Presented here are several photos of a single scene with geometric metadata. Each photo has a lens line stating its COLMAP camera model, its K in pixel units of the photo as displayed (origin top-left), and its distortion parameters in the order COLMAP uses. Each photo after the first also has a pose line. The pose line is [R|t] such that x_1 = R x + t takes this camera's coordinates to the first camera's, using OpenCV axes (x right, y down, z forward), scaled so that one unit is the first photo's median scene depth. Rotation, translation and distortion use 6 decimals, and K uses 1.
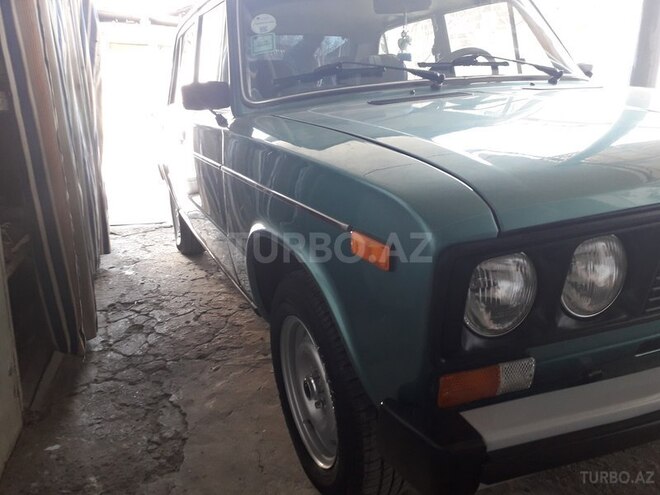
lens RADIAL K [[523.8, 0, 329.2], [0, 523.8, 275.6], [0, 0, 1]] dist [-0.000960, -0.001441]
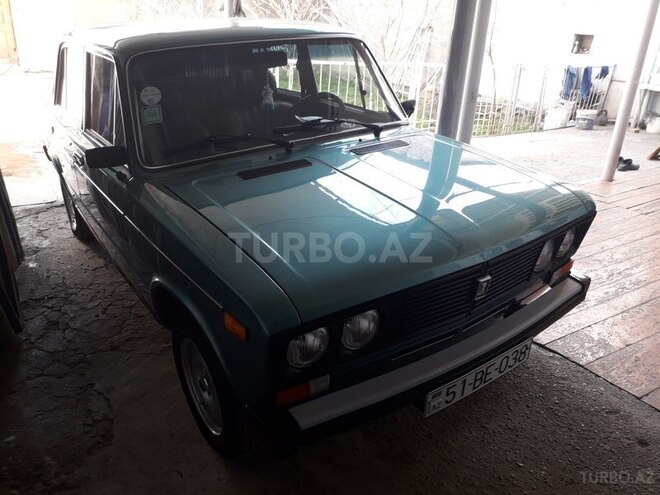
lens RADIAL K [[530.4, 0, 330.0], [0, 530.4, 247.5], [0, 0, 1]] dist [-0.012595, 0.007484]
pose [[0.977924, -0.049892, 0.202916, 0.019568], [0.028364, 0.993784, 0.107651, -0.220212], [-0.207025, -0.099519, 0.973261, -0.344344]]
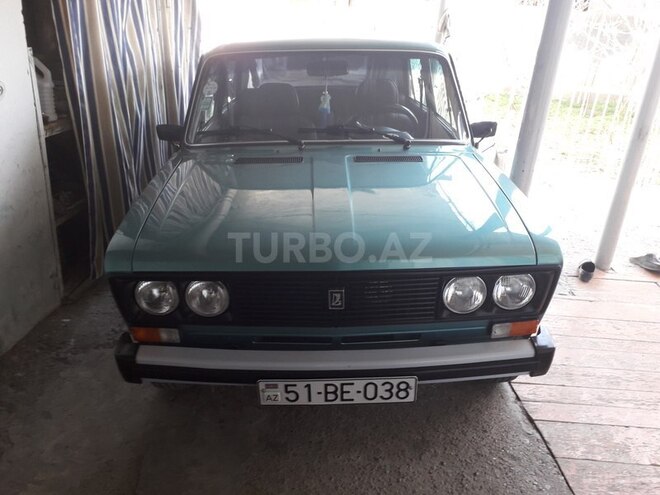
lens RADIAL K [[530.4, 0, 330.0], [0, 530.4, 247.5], [0, 0, 1]] dist [-0.012595, 0.007484]
pose [[0.930215, 0.190689, -0.313589, 0.705853], [-0.163675, 0.980296, 0.110588, -0.228186], [0.328498, -0.051544, 0.943097, -0.363029]]
